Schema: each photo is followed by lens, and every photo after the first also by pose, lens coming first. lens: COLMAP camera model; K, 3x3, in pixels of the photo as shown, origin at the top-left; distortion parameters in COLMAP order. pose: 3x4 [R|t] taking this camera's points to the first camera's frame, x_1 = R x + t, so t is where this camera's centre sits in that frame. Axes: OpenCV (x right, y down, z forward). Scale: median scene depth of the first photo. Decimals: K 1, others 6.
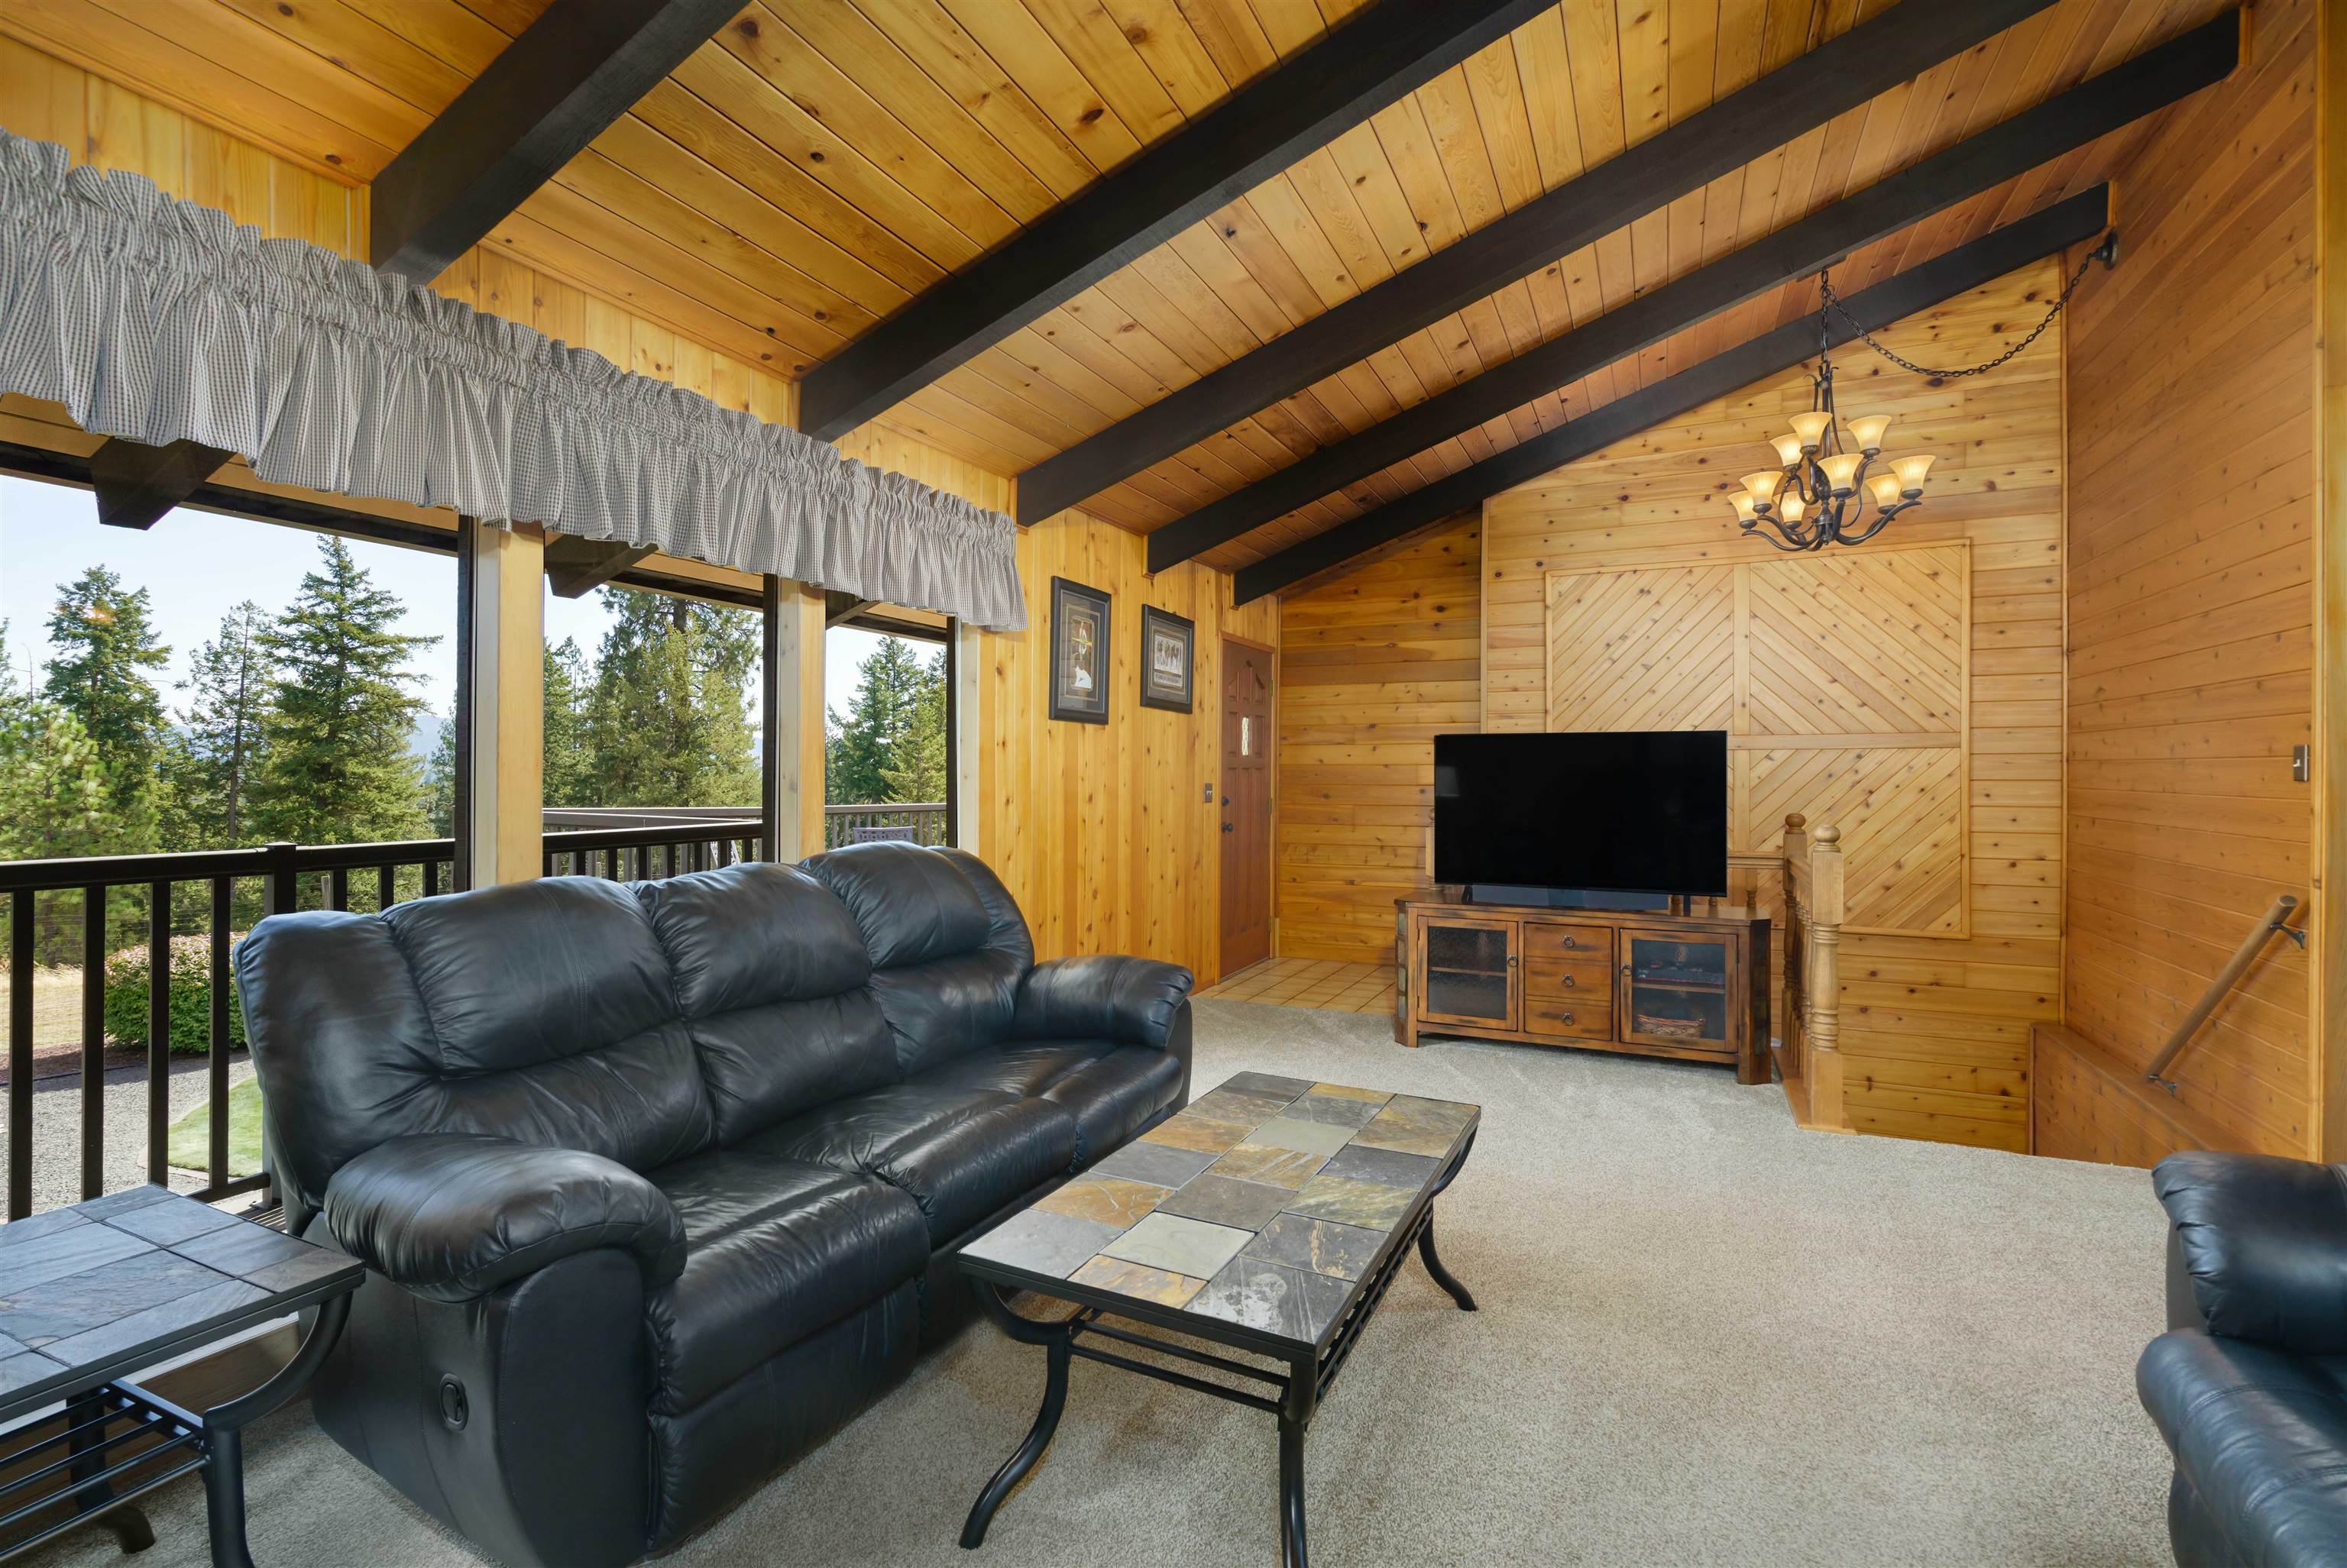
lens RADIAL K [[1076.9, 0, 1172.9], [0, 1076.9, 774.6], [0, 0, 1]] dist [-0.009891, 0.004398]
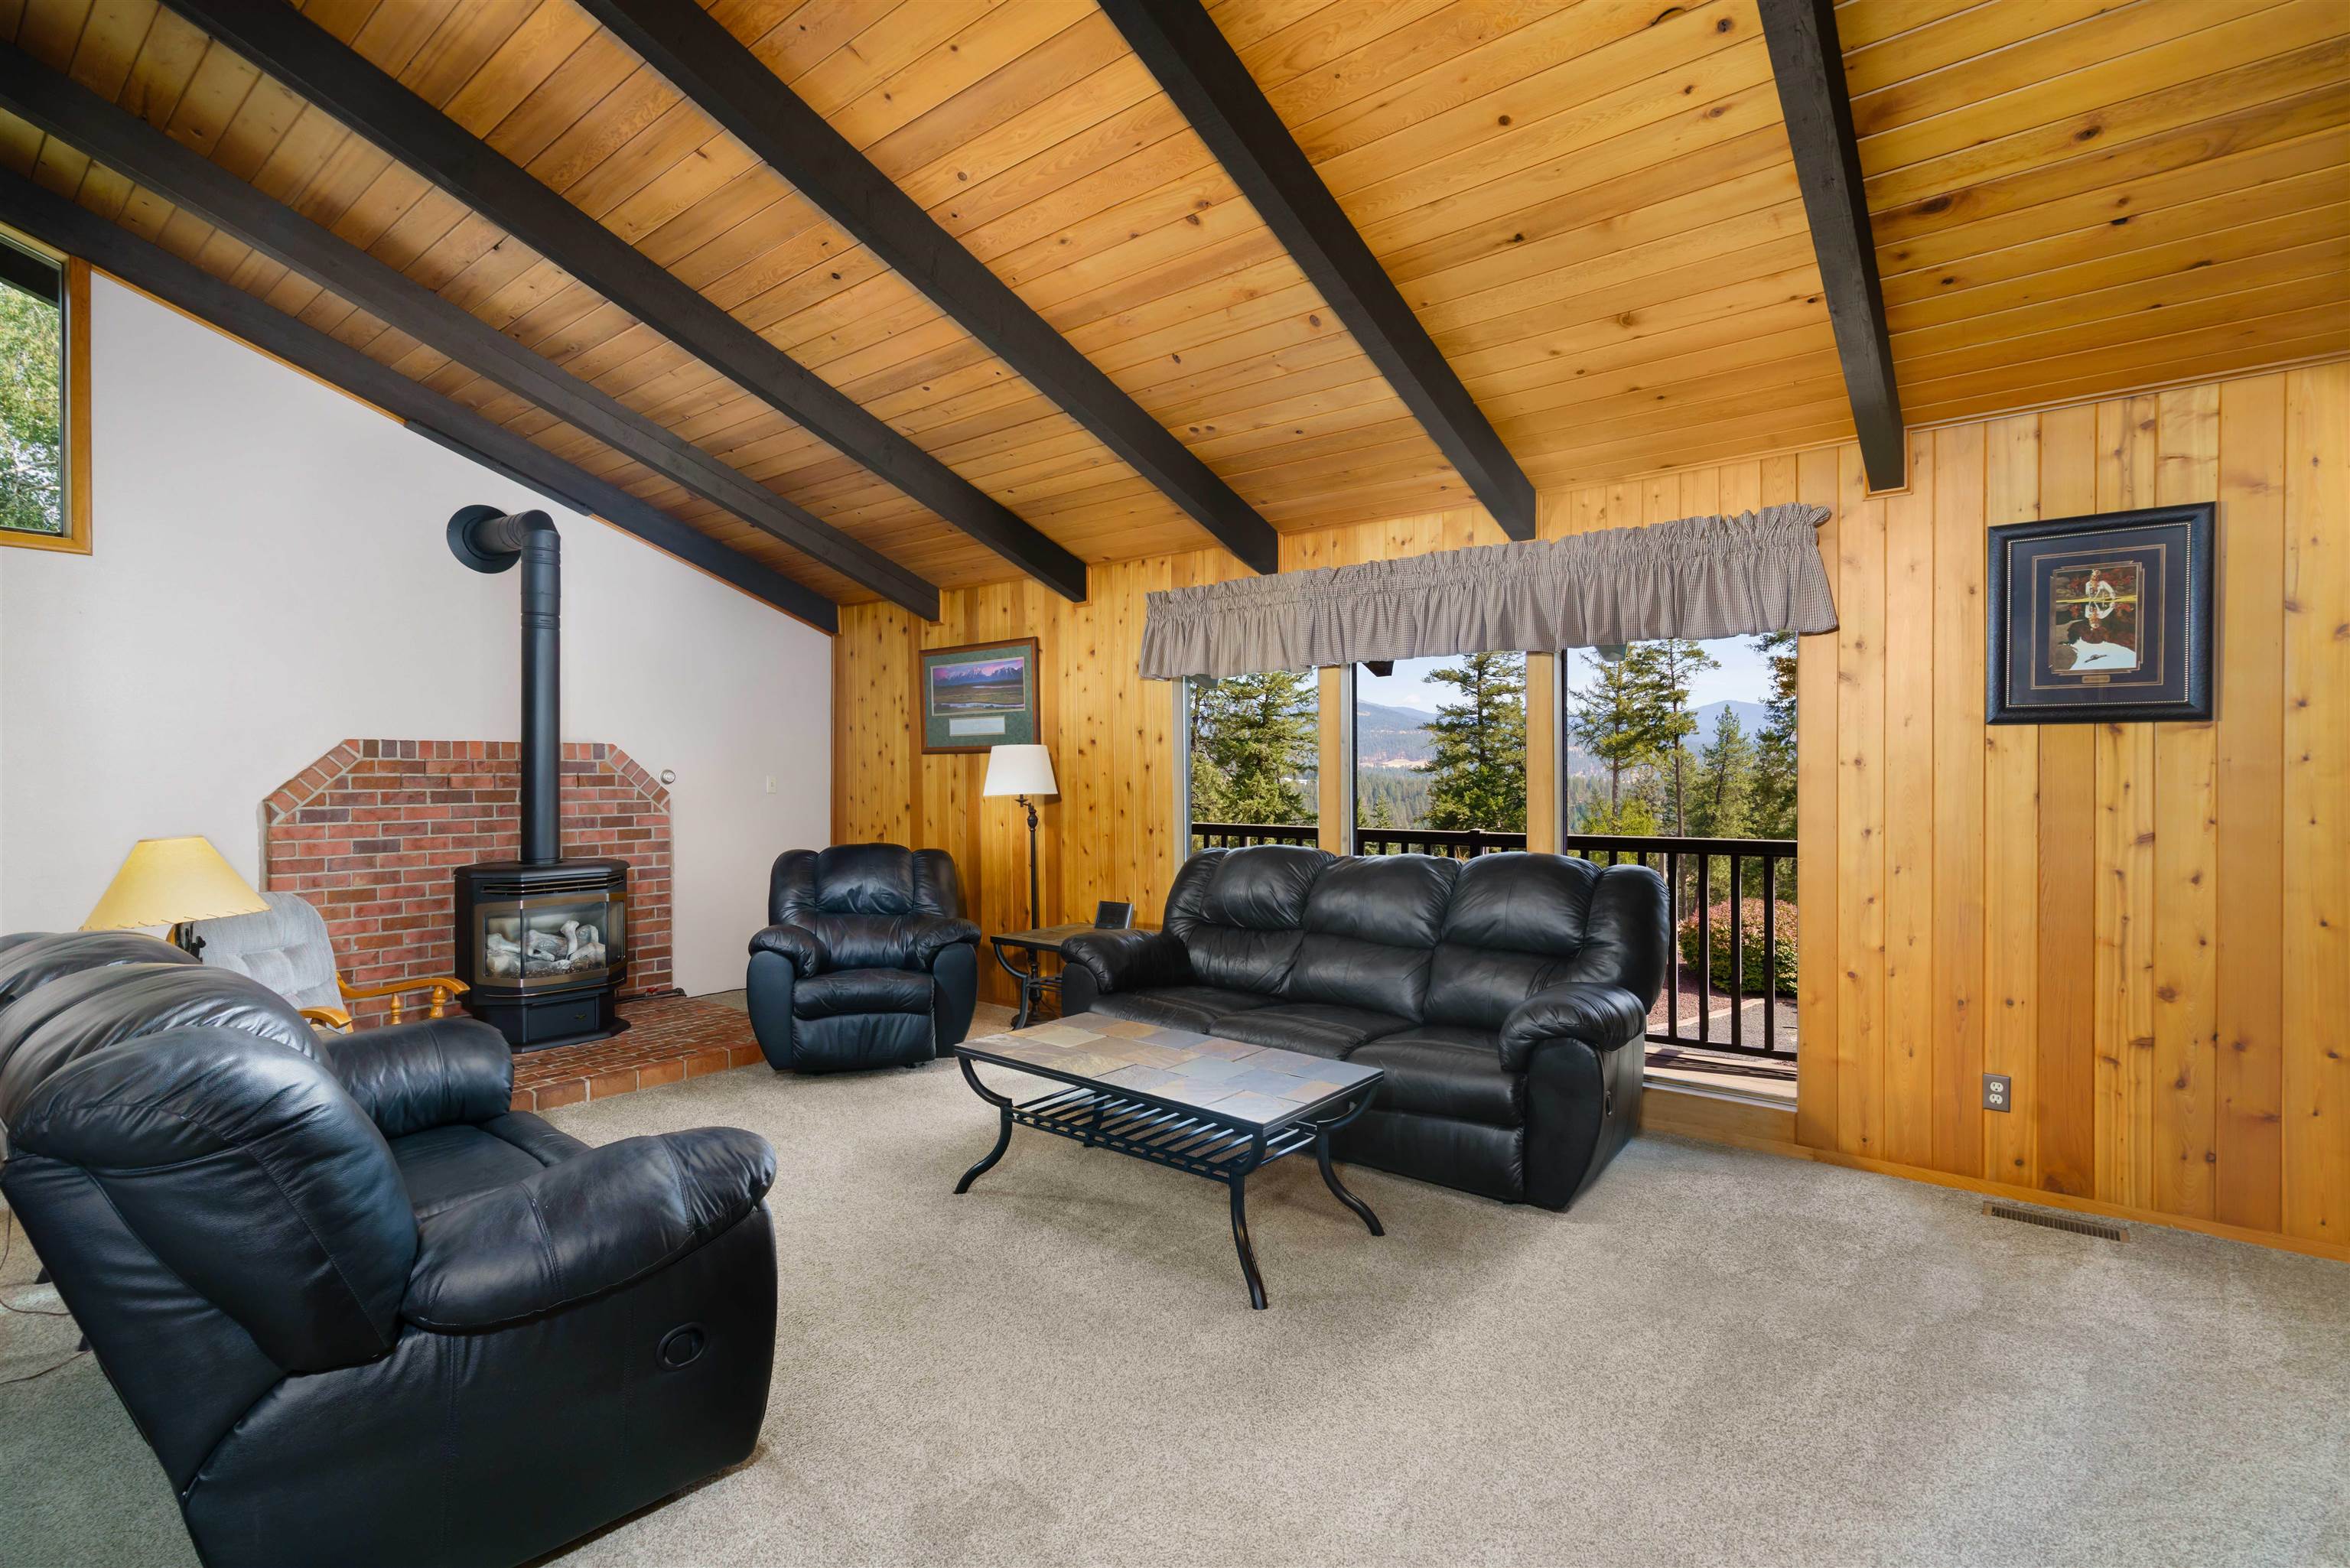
lens RADIAL K [[1078.4, 0, 1176.8], [0, 1078.4, 776.3], [0, 0, 1]] dist [-0.009891, 0.004398]
pose [[-0.238338, -0.000484, -0.971182, 0.687815], [0.001051, 0.999999, -0.000756, -0.015775], [0.971182, -0.001201, -0.238337, 0.606734]]
